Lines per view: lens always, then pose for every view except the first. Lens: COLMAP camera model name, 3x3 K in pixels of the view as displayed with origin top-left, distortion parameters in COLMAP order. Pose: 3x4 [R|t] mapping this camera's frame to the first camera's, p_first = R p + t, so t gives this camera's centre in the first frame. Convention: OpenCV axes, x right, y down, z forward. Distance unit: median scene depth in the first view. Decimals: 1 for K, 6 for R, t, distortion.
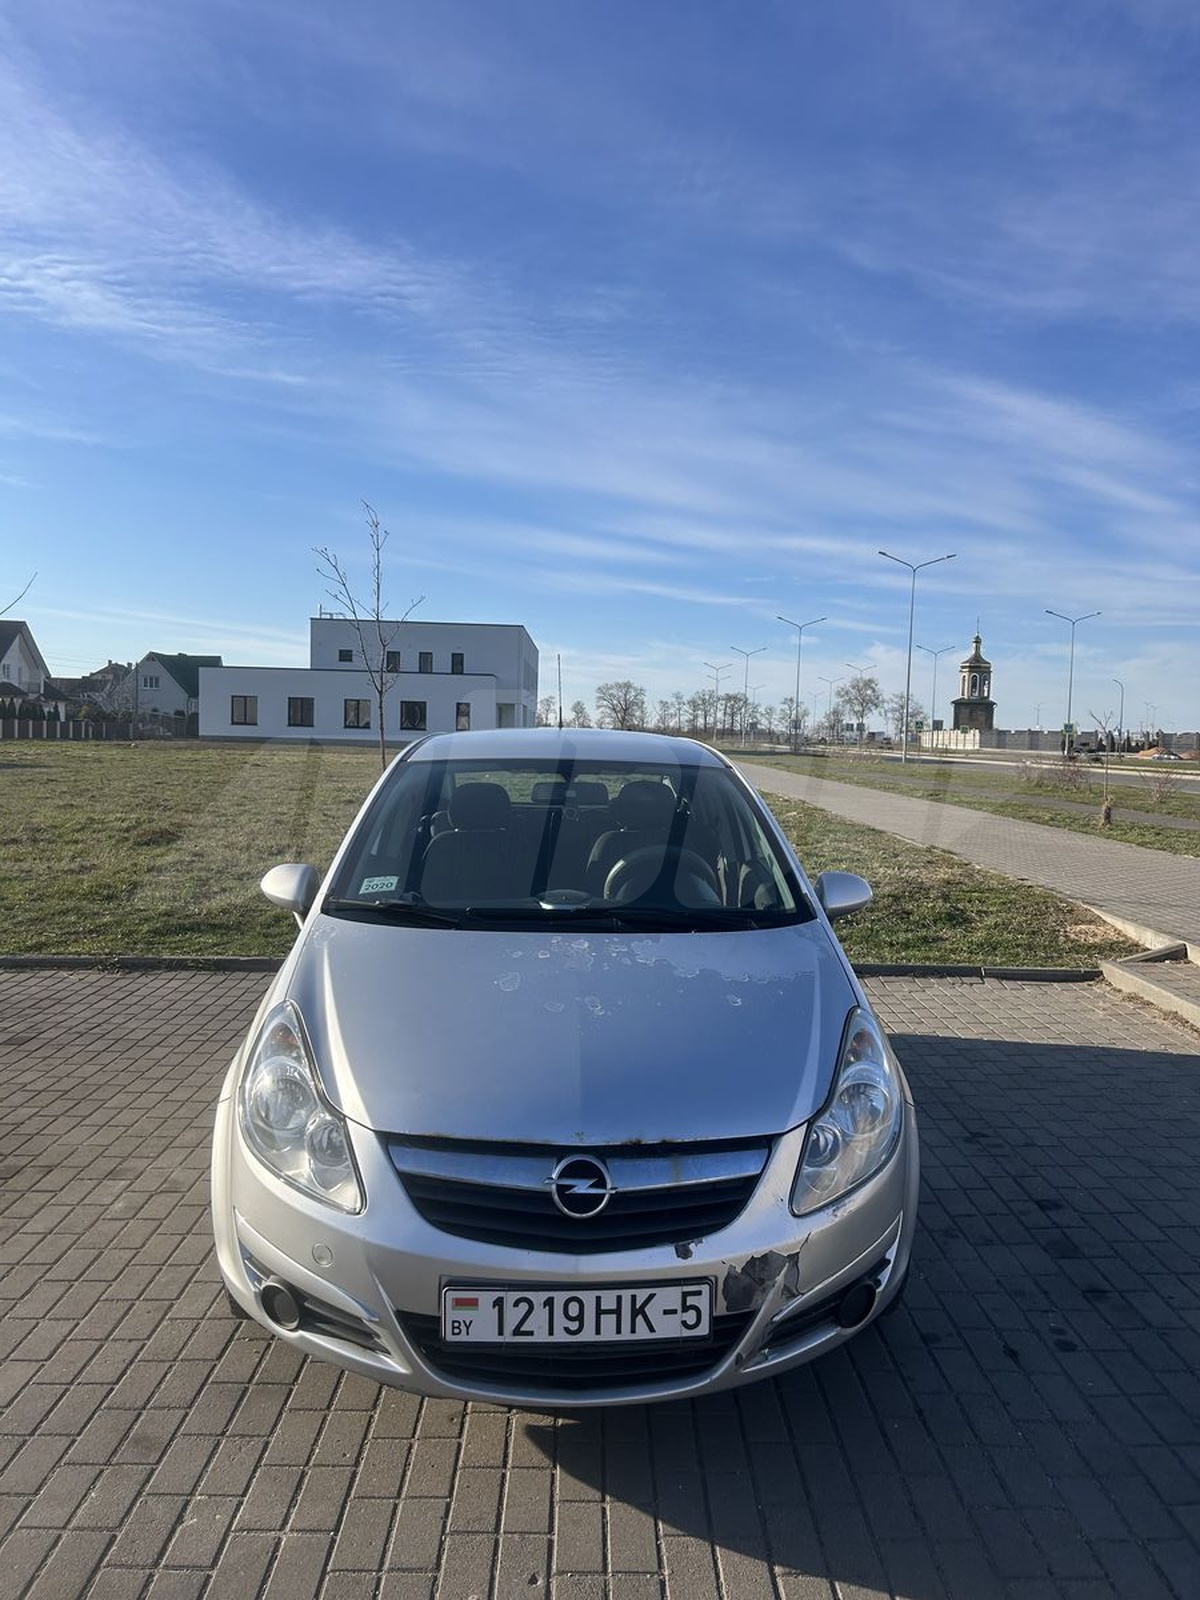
lens RADIAL K [[1206.0, 0, 603.0], [0, 1206.0, 826.1], [0, 0, 1]] dist [0.045607, -0.043651]
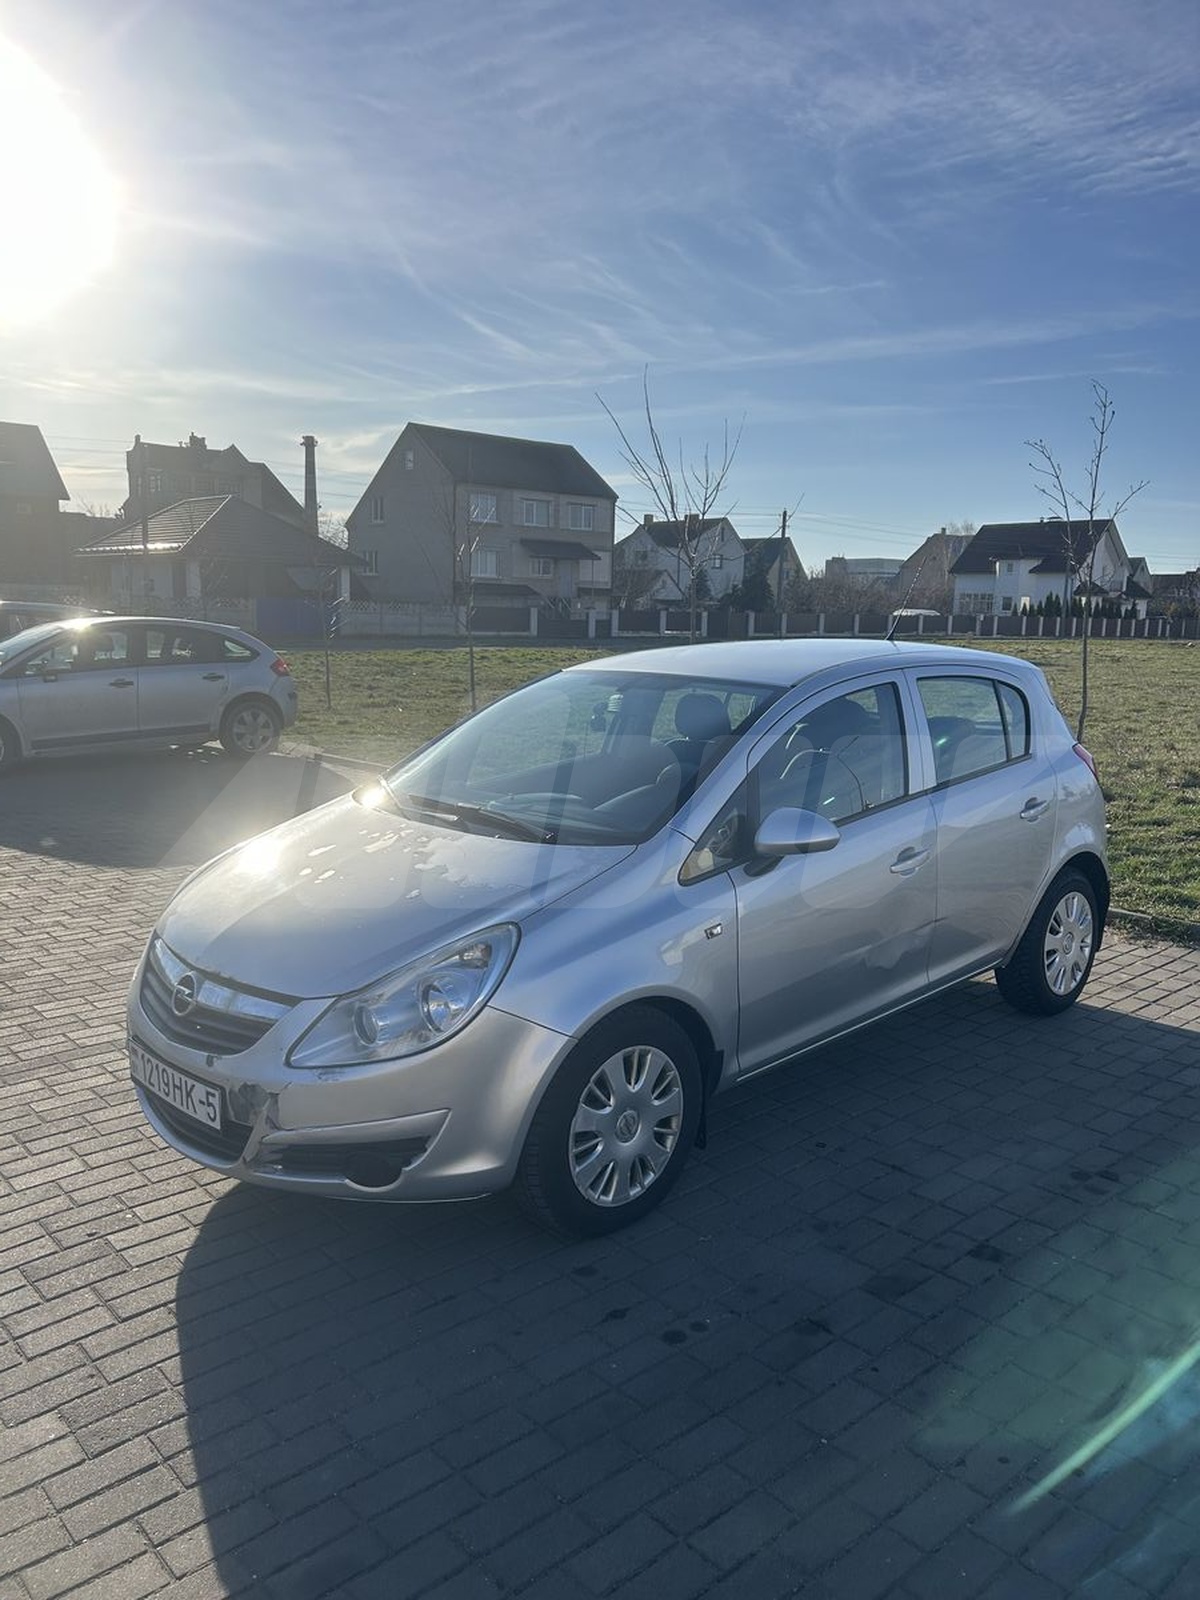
lens RADIAL K [[1213.2, 0, 611.5], [0, 1213.2, 801.2], [0, 0, 1]] dist [0.008241, -0.012943]
pose [[0.648771, 0.112887, -0.752564, 1.255783], [-0.065018, 0.993542, 0.092984, -0.068177], [0.758201, -0.011395, 0.651922, 0.478106]]
